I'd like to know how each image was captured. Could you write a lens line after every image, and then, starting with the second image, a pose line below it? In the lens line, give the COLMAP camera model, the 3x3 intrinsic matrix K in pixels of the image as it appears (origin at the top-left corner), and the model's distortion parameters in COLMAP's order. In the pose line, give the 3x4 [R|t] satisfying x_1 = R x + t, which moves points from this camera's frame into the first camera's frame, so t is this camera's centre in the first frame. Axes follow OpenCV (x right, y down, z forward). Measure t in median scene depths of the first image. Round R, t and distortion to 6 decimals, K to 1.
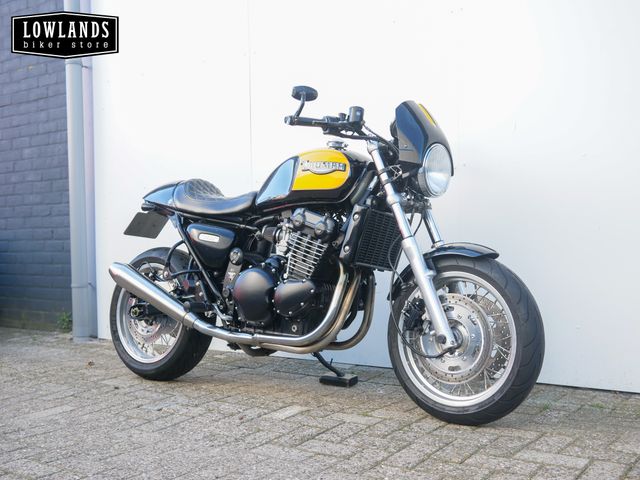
lens RADIAL K [[735.1, 0, 320.0], [0, 735.1, 240.0], [0, 0, 1]] dist [-0.010547, 0.011019]
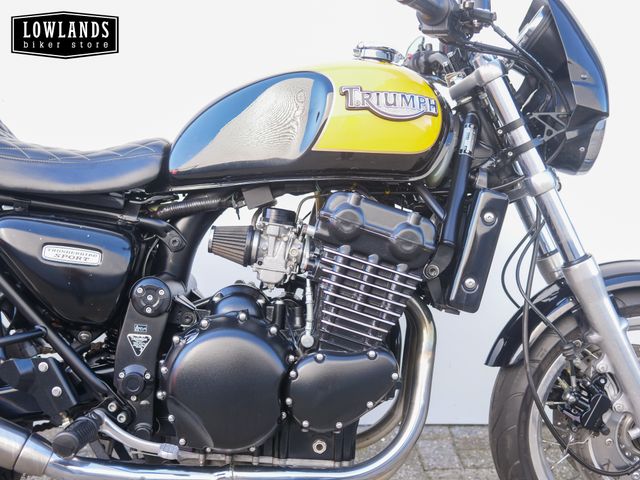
lens RADIAL K [[735.1, 0, 320.0], [0, 735.1, 240.0], [0, 0, 1]] dist [-0.010547, 0.011019]
pose [[0.794719, -0.060797, 0.603925, -0.314191], [-0.018036, 0.992166, 0.123614, -0.070068], [-0.606710, -0.109131, 0.787397, 0.647063]]
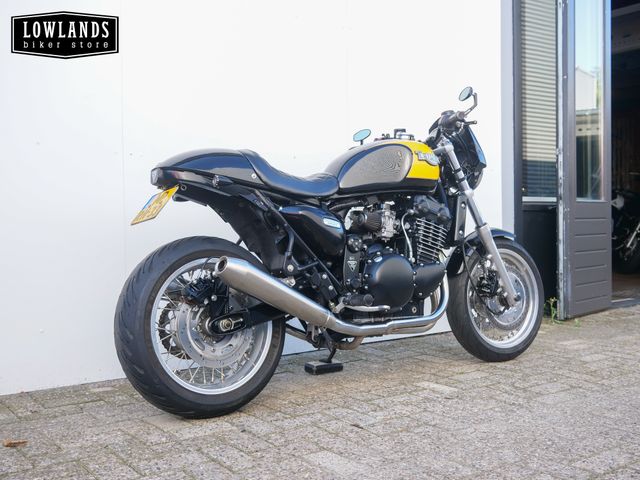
lens RADIAL K [[735.1, 0, 320.0], [0, 735.1, 240.0], [0, 0, 1]] dist [-0.010547, 0.011019]
pose [[0.299620, -0.007143, 0.954032, -1.092826], [0.014003, 0.999897, 0.003088, 0.016473], [-0.953956, 0.012434, 0.299689, 0.818053]]
